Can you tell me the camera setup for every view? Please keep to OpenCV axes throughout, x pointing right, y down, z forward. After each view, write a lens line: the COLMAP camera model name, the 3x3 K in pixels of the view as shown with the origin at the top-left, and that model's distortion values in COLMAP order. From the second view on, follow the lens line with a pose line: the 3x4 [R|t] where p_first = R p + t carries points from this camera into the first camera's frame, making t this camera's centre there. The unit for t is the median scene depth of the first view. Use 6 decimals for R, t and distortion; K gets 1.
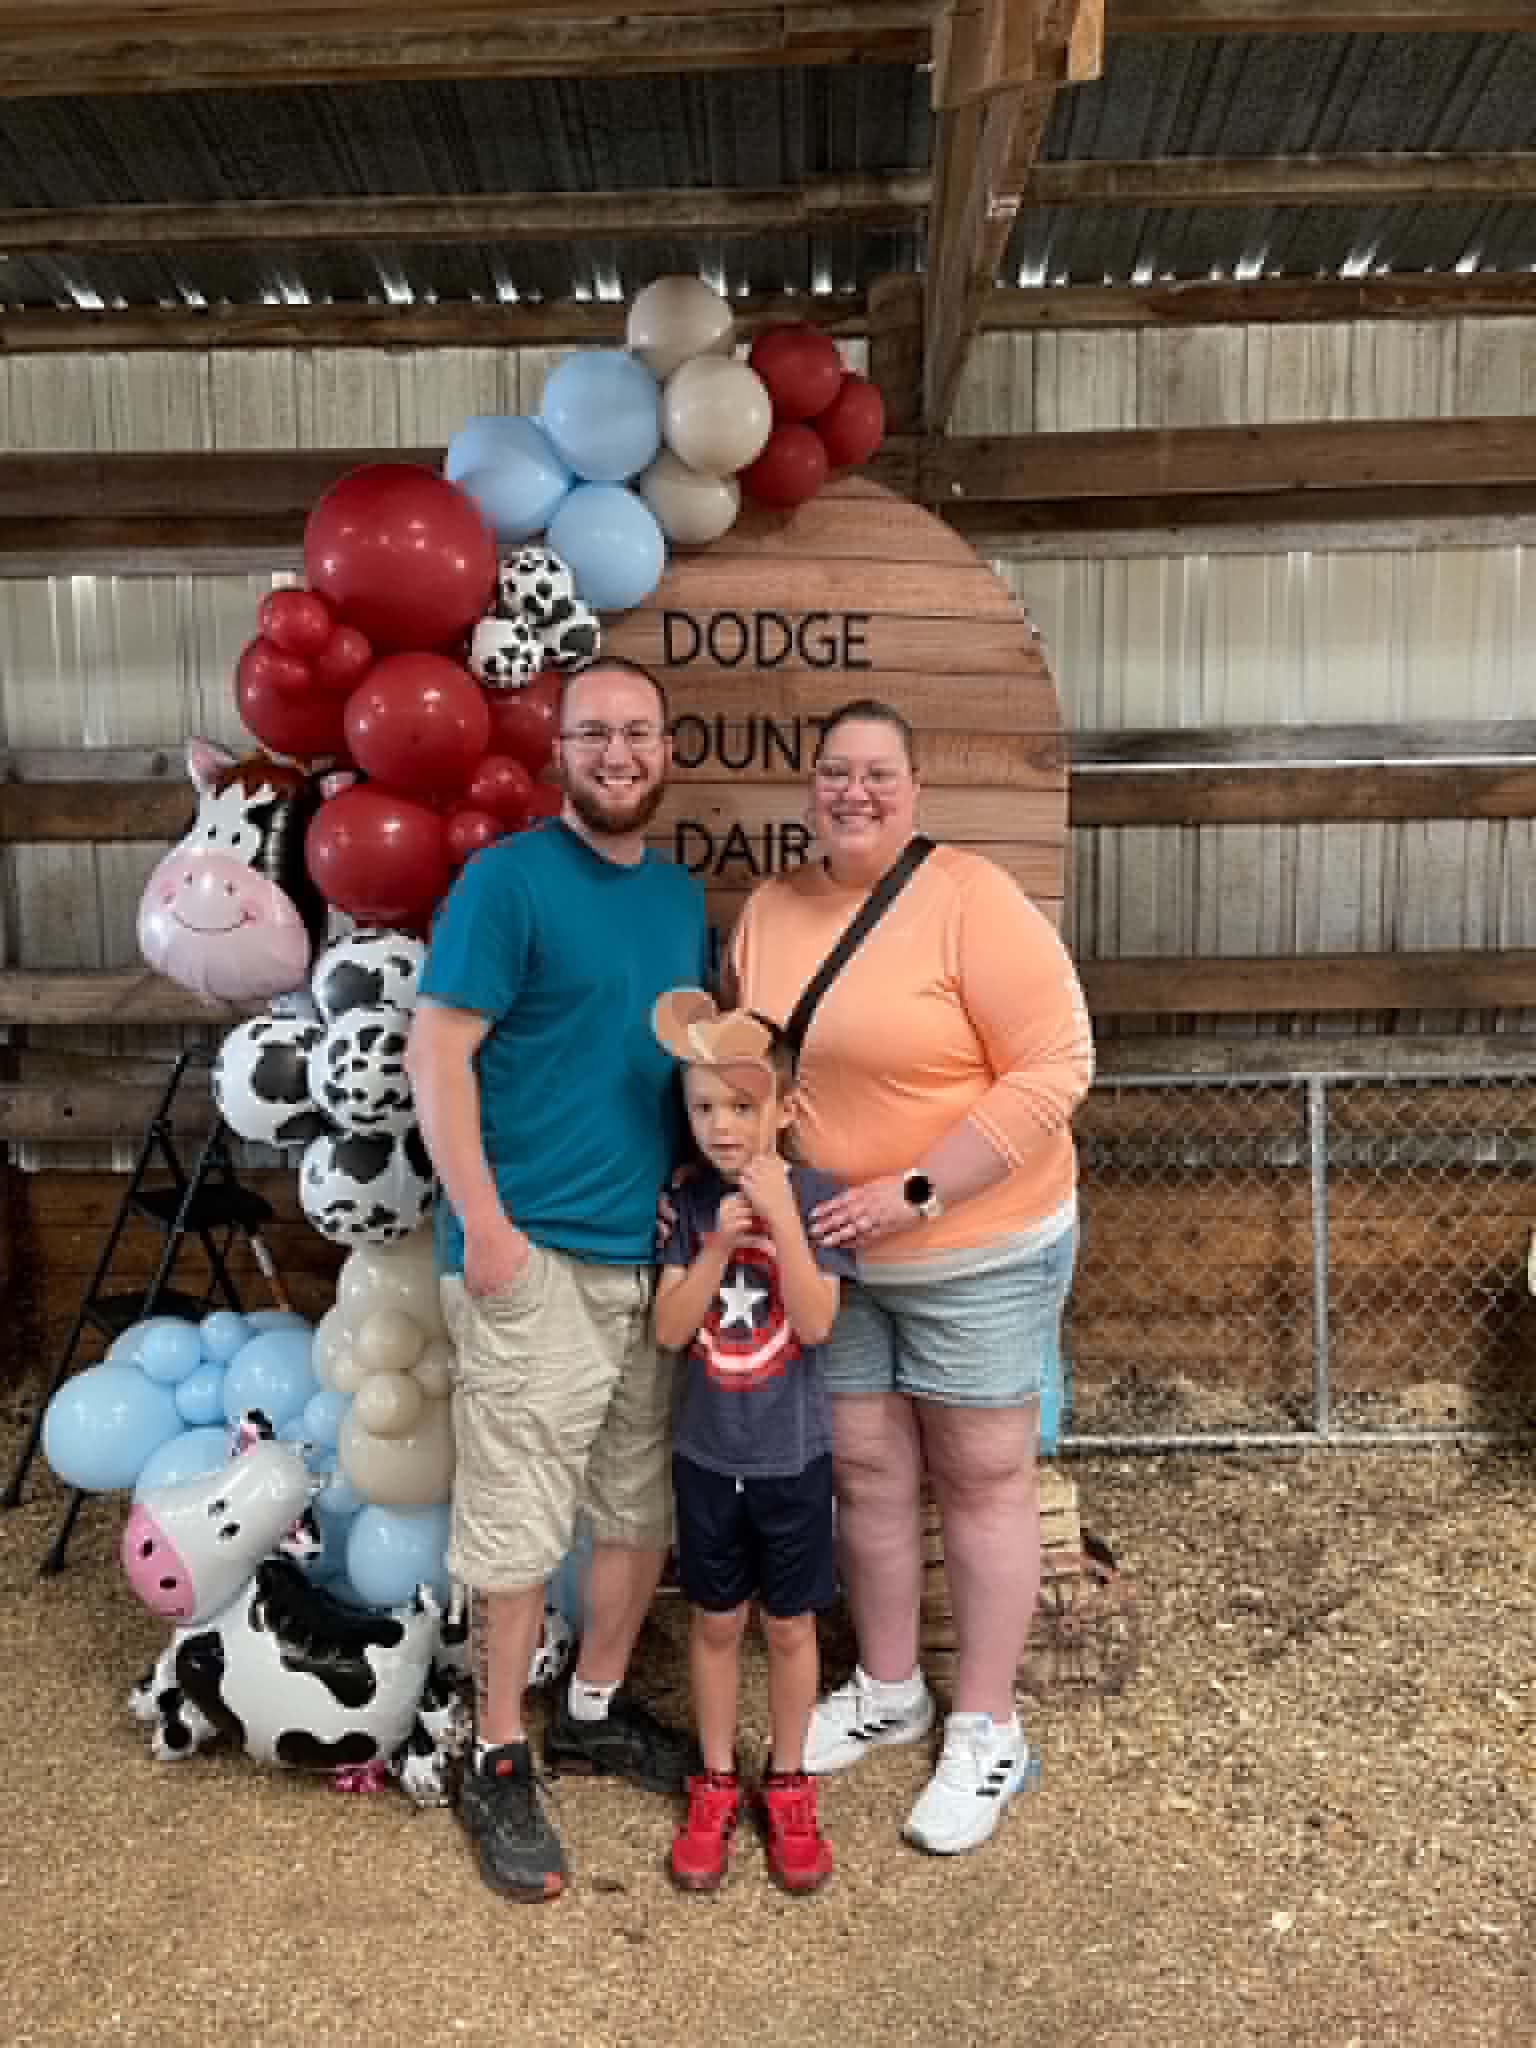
lens RADIAL K [[1534.2, 0, 768.6], [0, 1534.2, 1022.2], [0, 0, 1]] dist [0.082960, -0.113539]
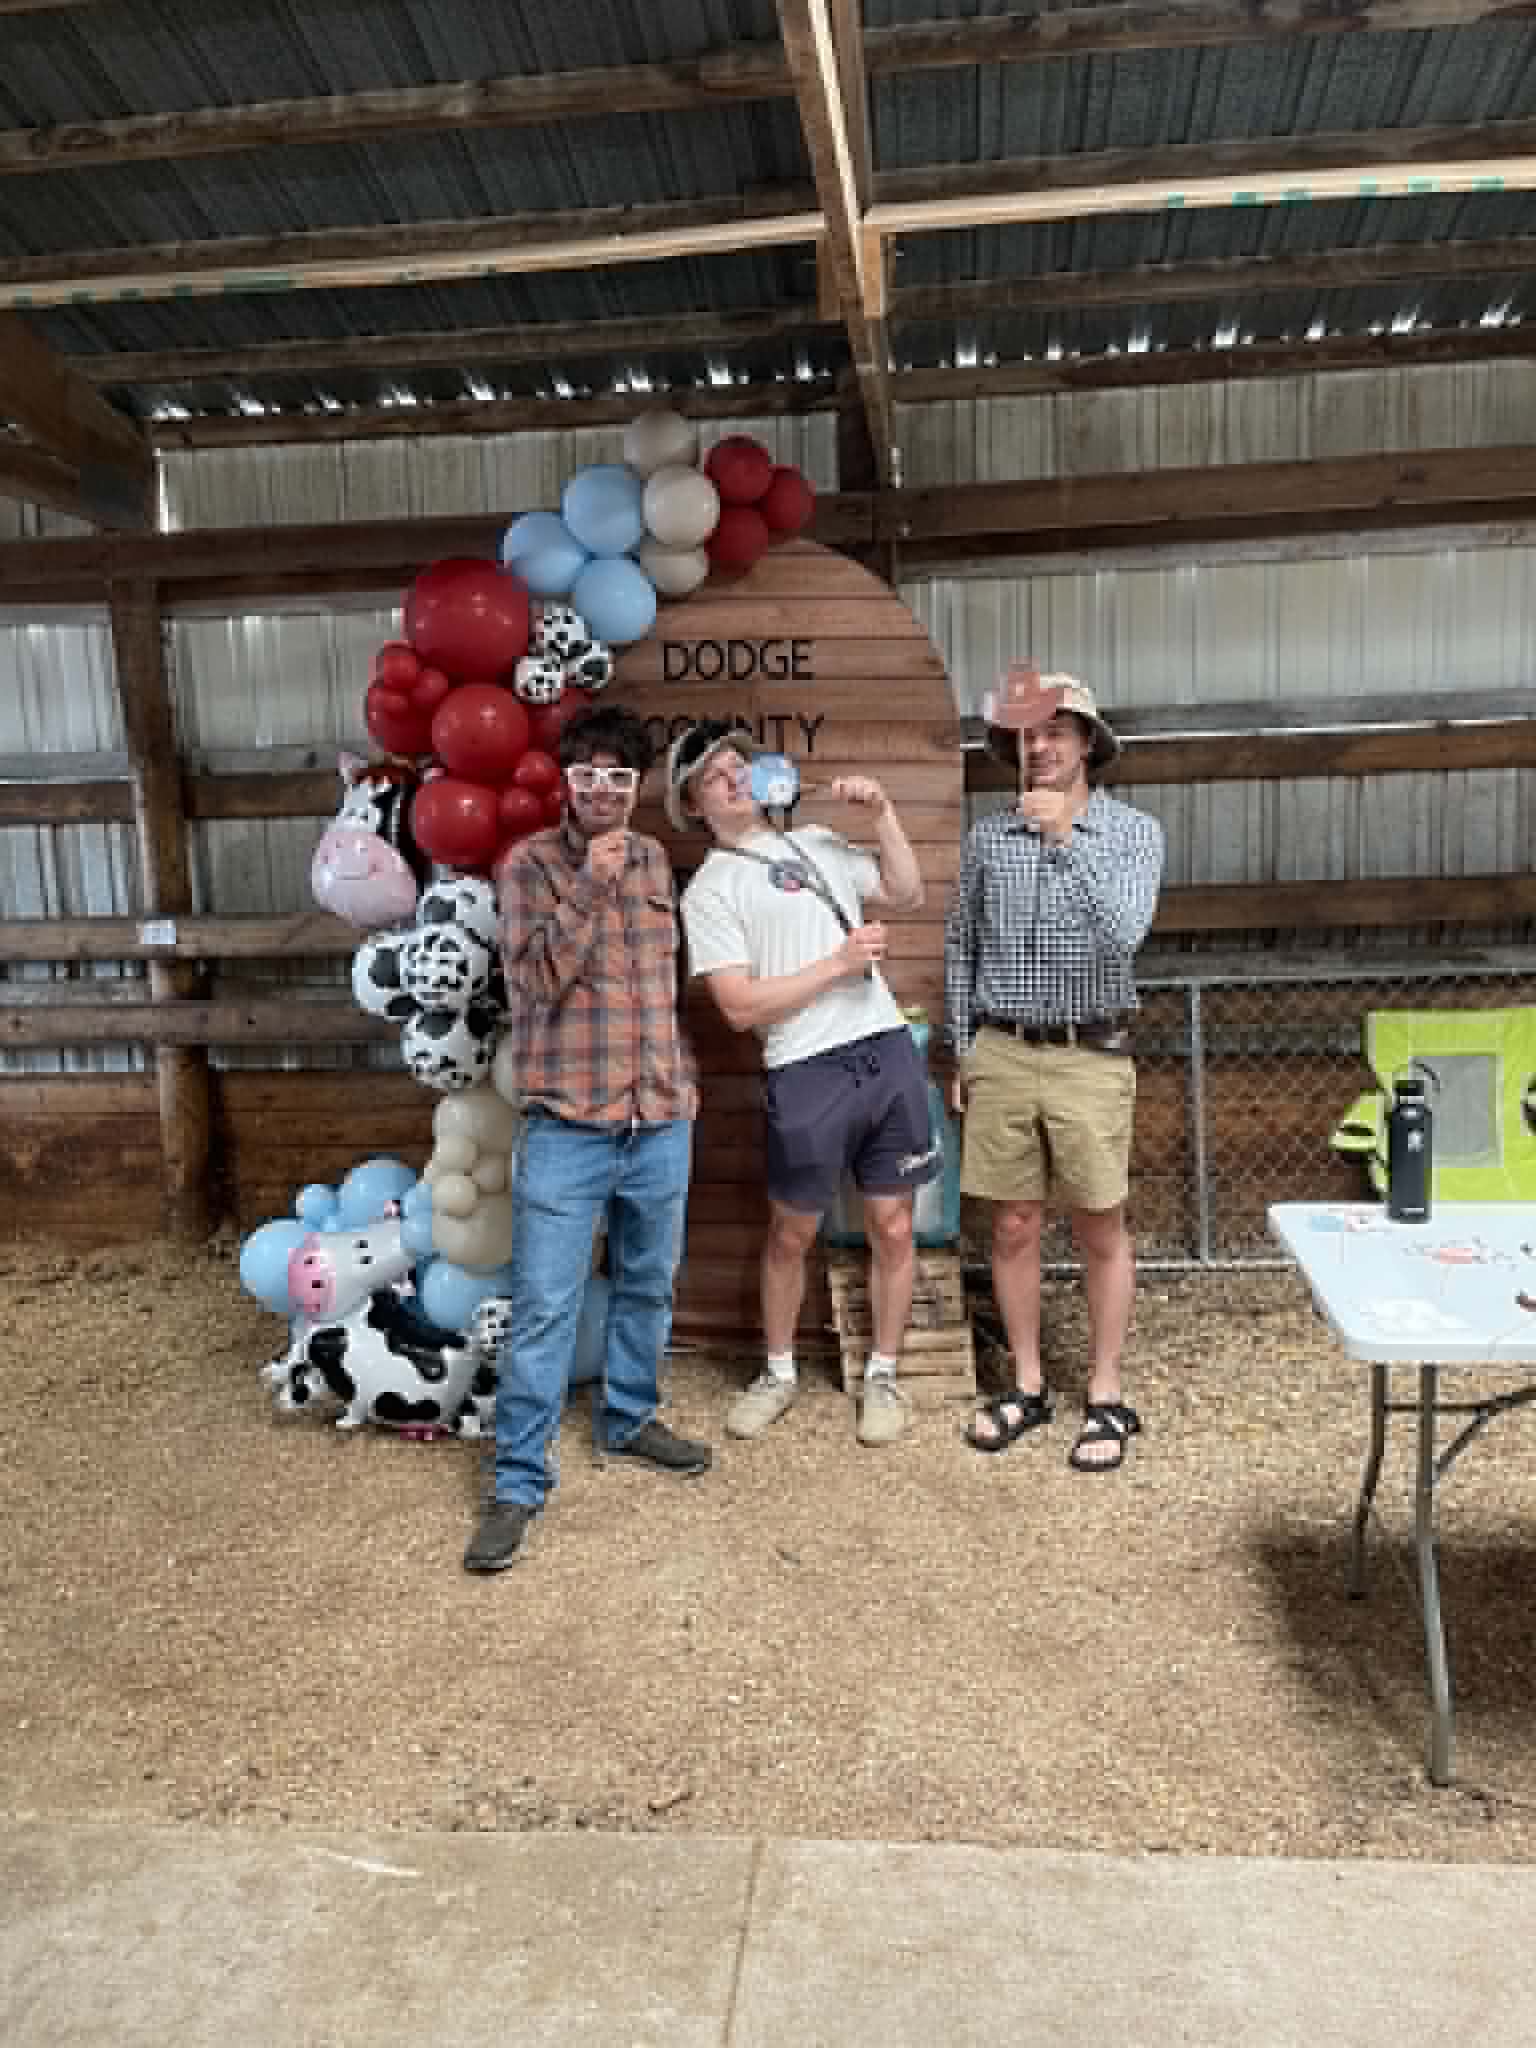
lens RADIAL K [[1548.8, 0, 769.8], [0, 1548.8, 1024.5], [0, 0, 1]] dist [0.033558, -0.004309]
pose [[0.996242, -0.010608, -0.085965, 0.111589], [0.012465, 0.999700, 0.021103, 0.038333], [0.085716, -0.022095, 0.996075, -0.300493]]
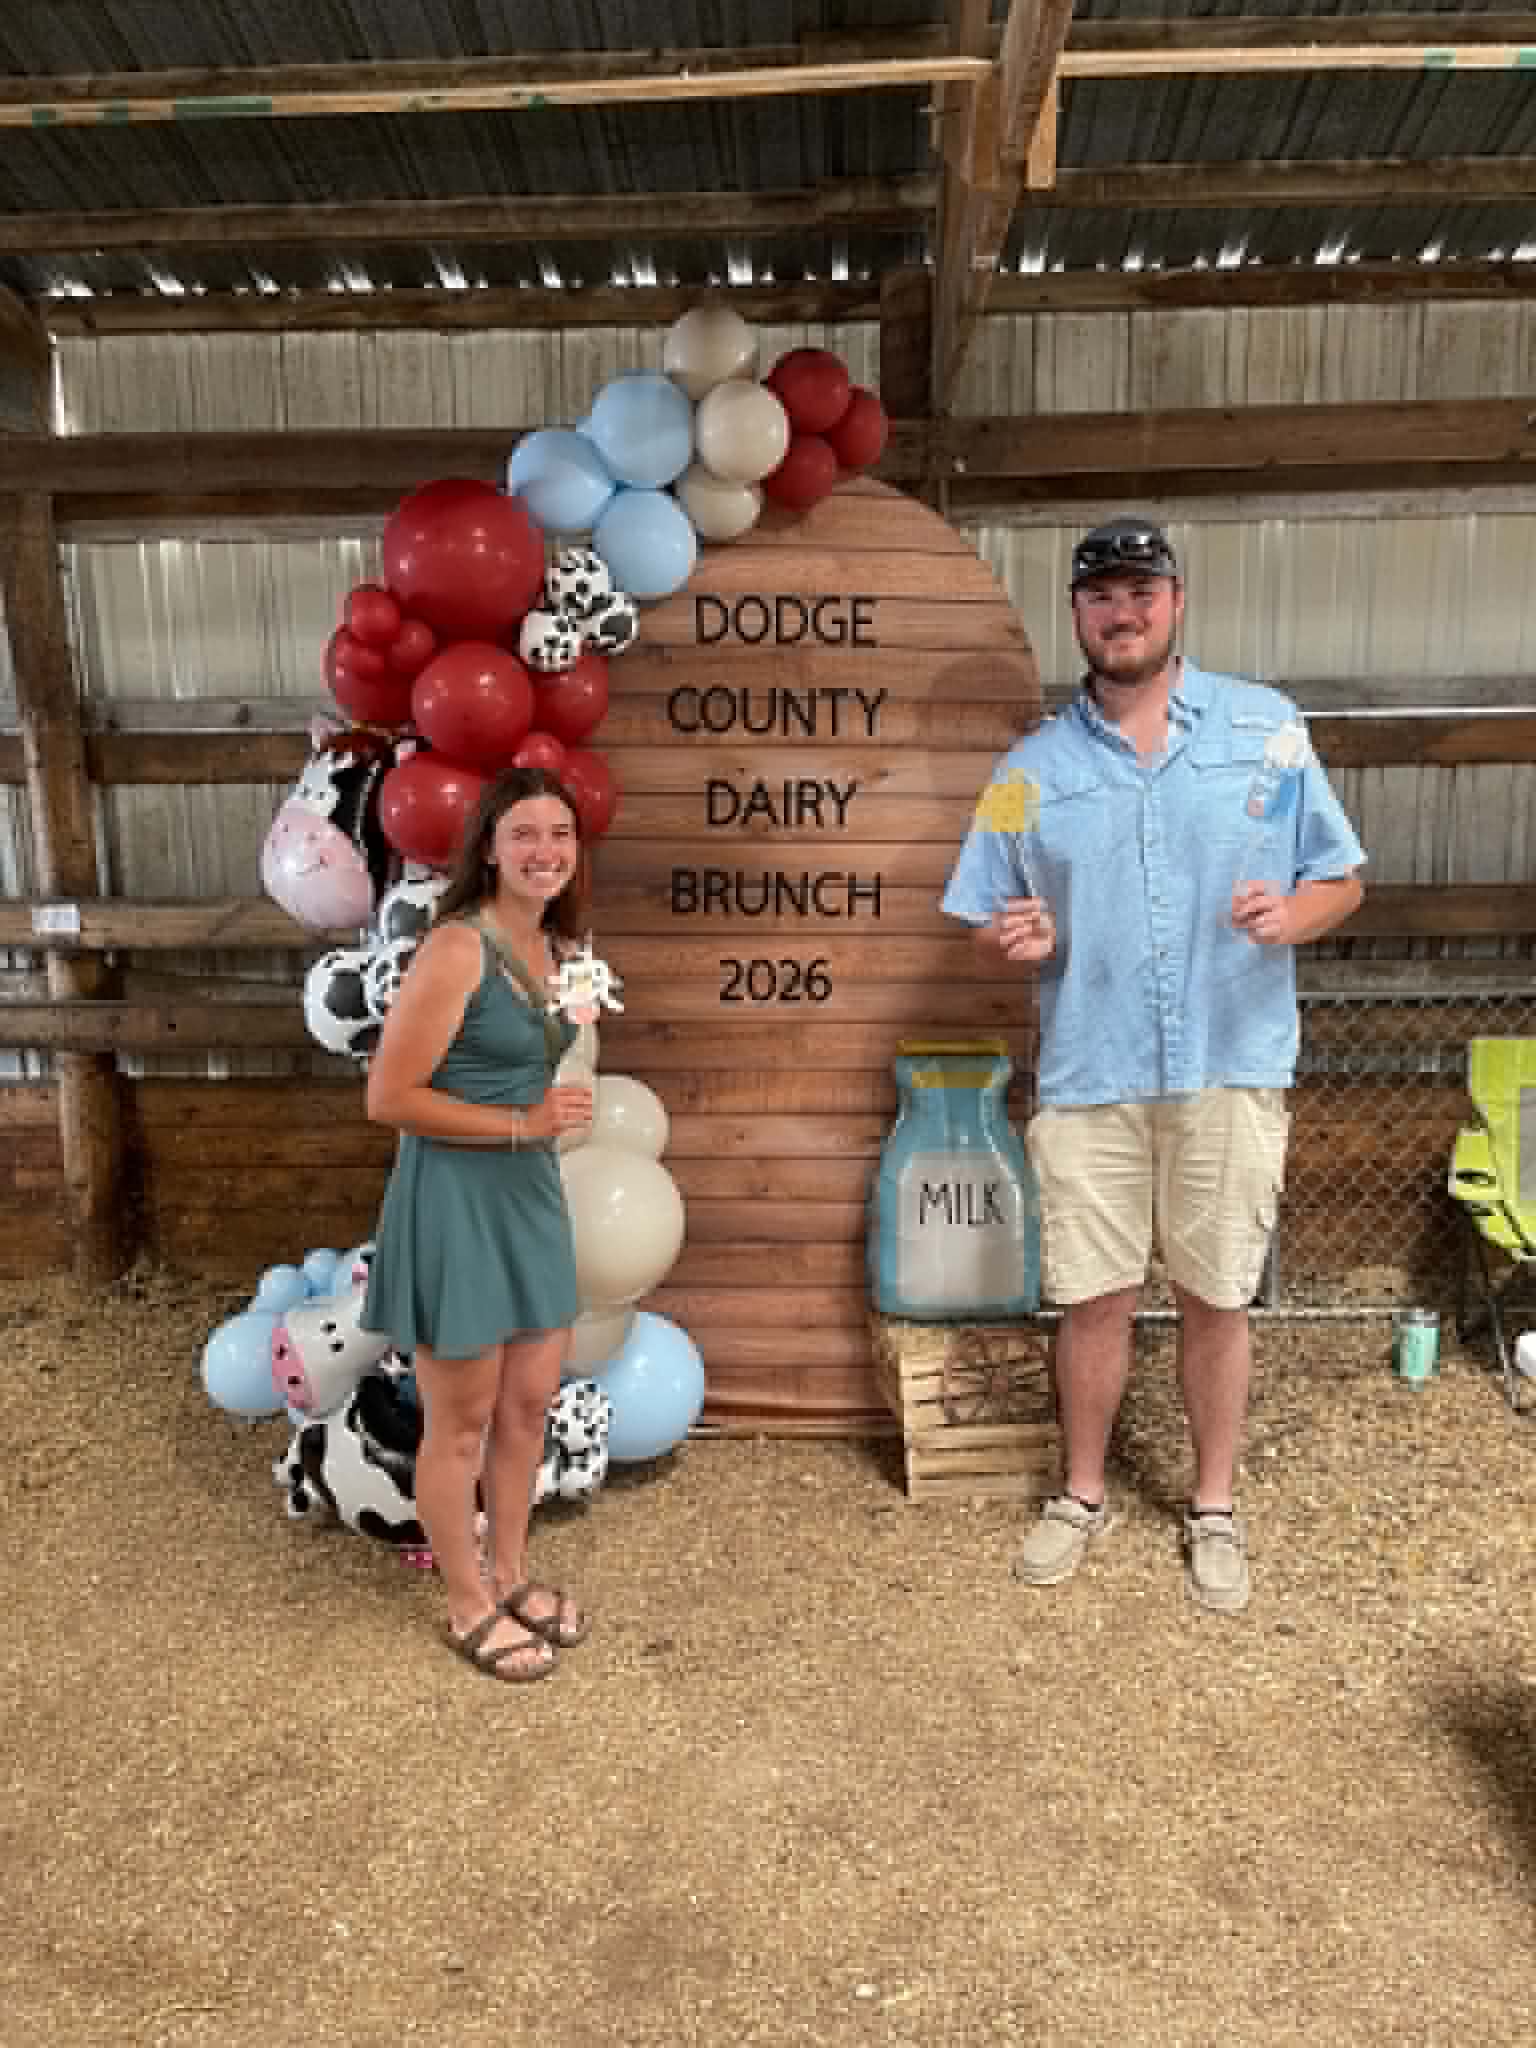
lens RADIAL K [[1543.8, 0, 788.2], [0, 1543.8, 1038.3], [0, 0, 1]] dist [0.076938, -0.103430]
pose [[0.999965, 0.001908, -0.008116, 0.008151], [-0.001338, 0.997574, 0.069606, -0.013512], [0.008230, -0.069593, 0.997542, -0.134128]]
